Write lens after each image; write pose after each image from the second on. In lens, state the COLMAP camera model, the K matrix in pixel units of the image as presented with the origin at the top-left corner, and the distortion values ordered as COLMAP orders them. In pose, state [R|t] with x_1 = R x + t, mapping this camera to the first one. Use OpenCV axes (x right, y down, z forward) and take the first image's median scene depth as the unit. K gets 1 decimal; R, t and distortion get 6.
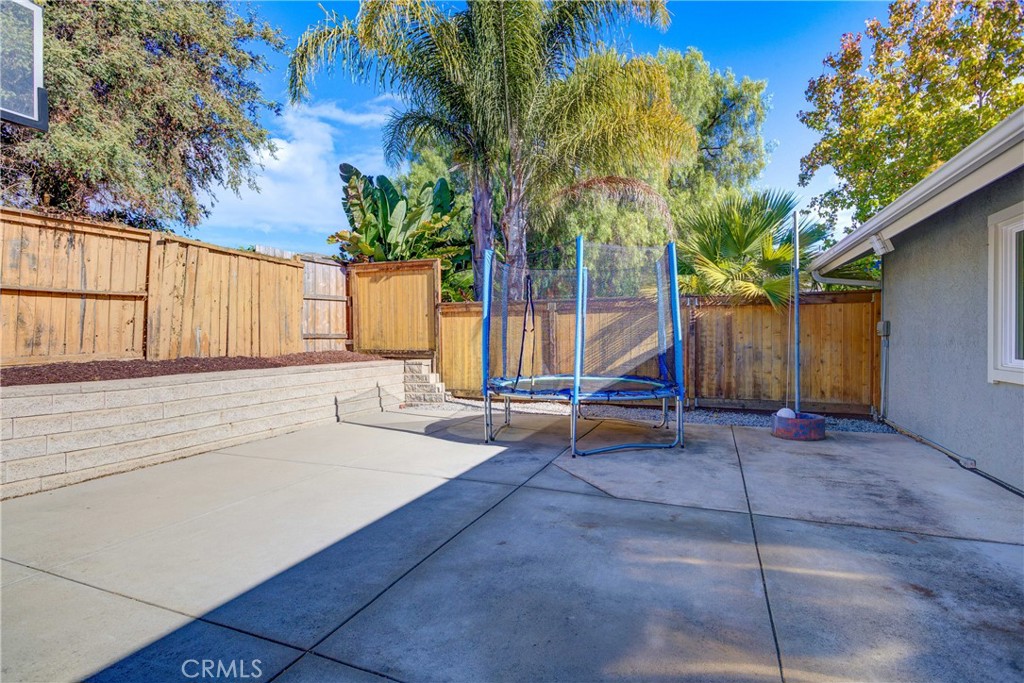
lens RADIAL K [[497.1, 0, 508.6], [0, 497.1, 339.7], [0, 0, 1]] dist [-0.006835, 0.000662]
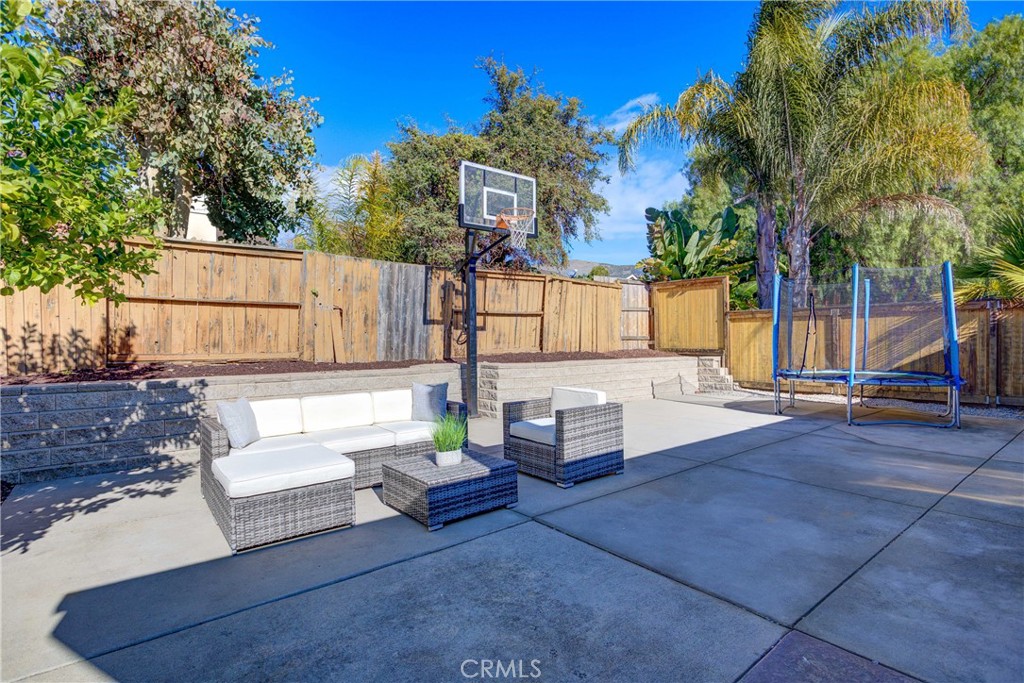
lens RADIAL K [[496.4, 0, 512.0], [0, 496.4, 341.5], [0, 0, 1]] dist [0.001225, -0.000391]
pose [[0.875835, 0.001236, -0.482610, -0.016526], [-0.001457, 0.999999, -0.000083, 0.003801], [0.482609, 0.000776, 0.875836, -0.446708]]
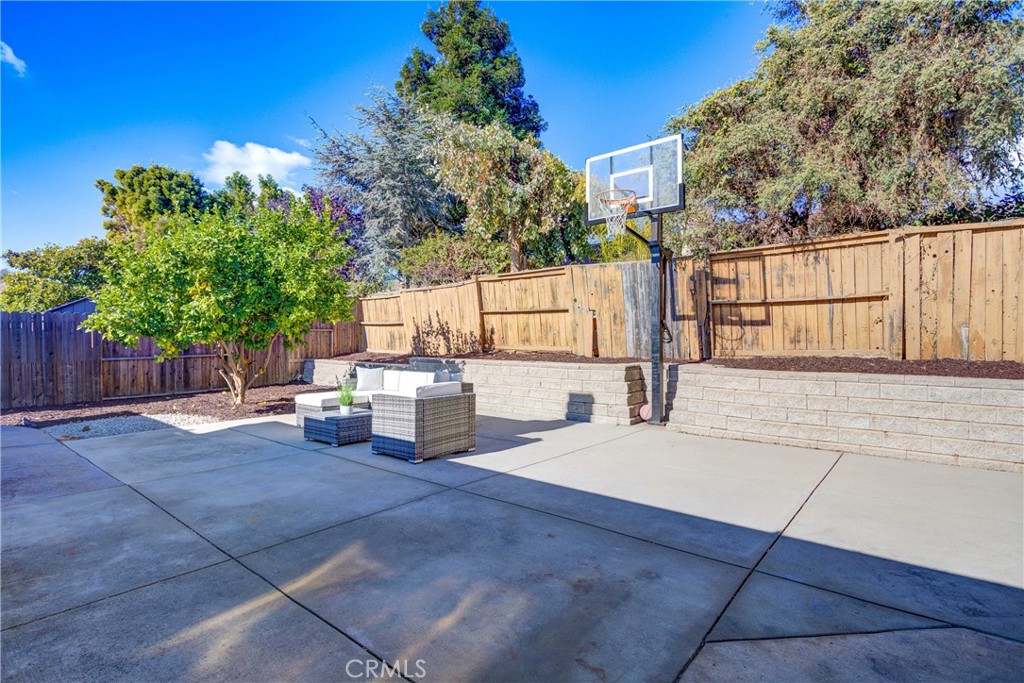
lens RADIAL K [[497.1, 0, 508.6], [0, 497.1, 339.7], [0, 0, 1]] dist [-0.006835, 0.000662]
pose [[-0.298553, 0.012111, -0.954316, 0.408352], [-0.001774, 0.999911, 0.013245, -0.008475], [0.954391, 0.005647, -0.298505, 0.493091]]
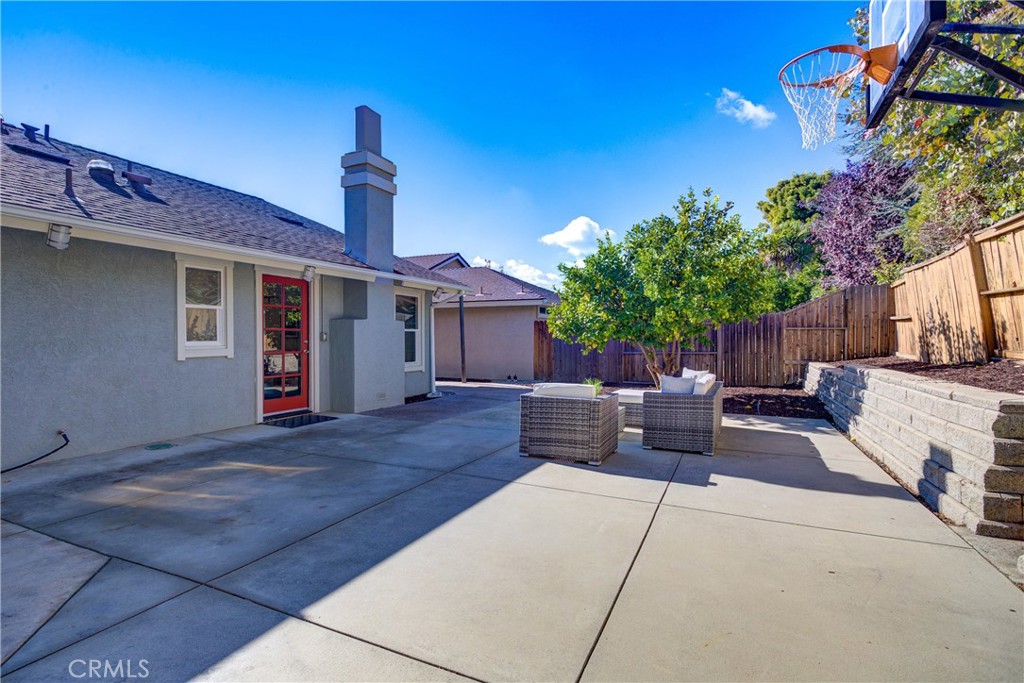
lens RADIAL K [[497.1, 0, 508.6], [0, 497.1, 339.7], [0, 0, 1]] dist [-0.006835, 0.000662]
pose [[-0.999249, 0.004911, 0.038428, -0.208129], [0.005343, 0.999923, 0.011166, -0.005292], [-0.038370, 0.011363, -0.999199, 0.882563]]
